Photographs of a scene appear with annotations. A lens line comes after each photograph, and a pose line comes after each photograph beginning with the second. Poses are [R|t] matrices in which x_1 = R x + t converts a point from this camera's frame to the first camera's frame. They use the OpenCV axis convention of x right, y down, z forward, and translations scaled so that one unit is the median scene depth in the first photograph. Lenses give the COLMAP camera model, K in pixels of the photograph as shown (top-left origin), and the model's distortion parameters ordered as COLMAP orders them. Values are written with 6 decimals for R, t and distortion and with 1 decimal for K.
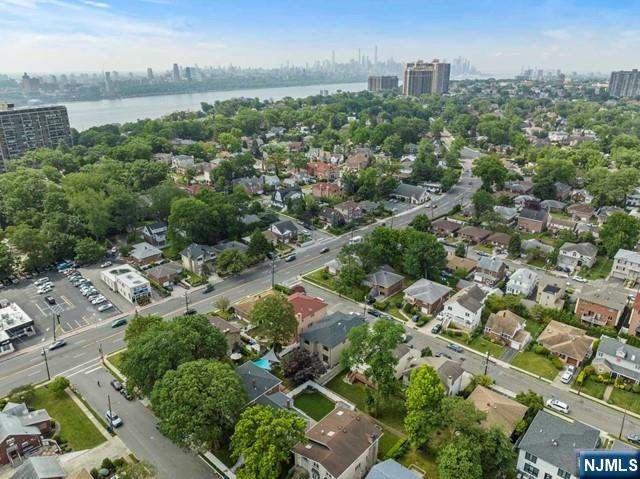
lens RADIAL K [[448.3, 0, 320.0], [0, 448.3, 239.5], [0, 0, 1]] dist [-0.037727, 0.003645]
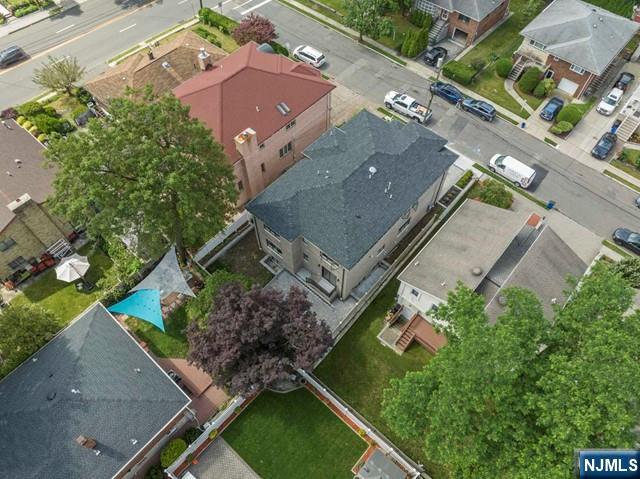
lens RADIAL K [[448.3, 0, 320.0], [0, 448.3, 239.5], [0, 0, 1]] dist [-0.037727, 0.003645]
pose [[0.999964, -0.004074, 0.007443, 0.002359], [-0.001151, 0.804000, 0.594629, 0.030983], [-0.008407, -0.594616, 0.803966, 0.598153]]
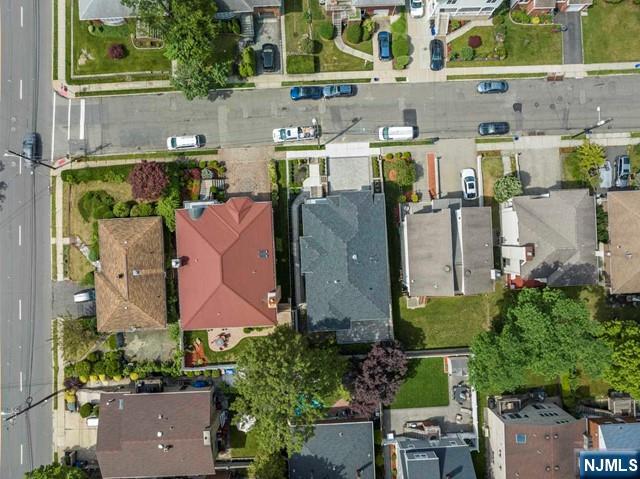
lens RADIAL K [[448.3, 0, 320.0], [0, 448.3, 239.5], [0, 0, 1]] dist [-0.037727, 0.003645]
pose [[0.711698, -0.702484, 0.001060, 0.024976], [0.244674, 0.249297, 0.937009, -0.225744], [-0.658498, -0.666608, 0.349304, 0.733334]]
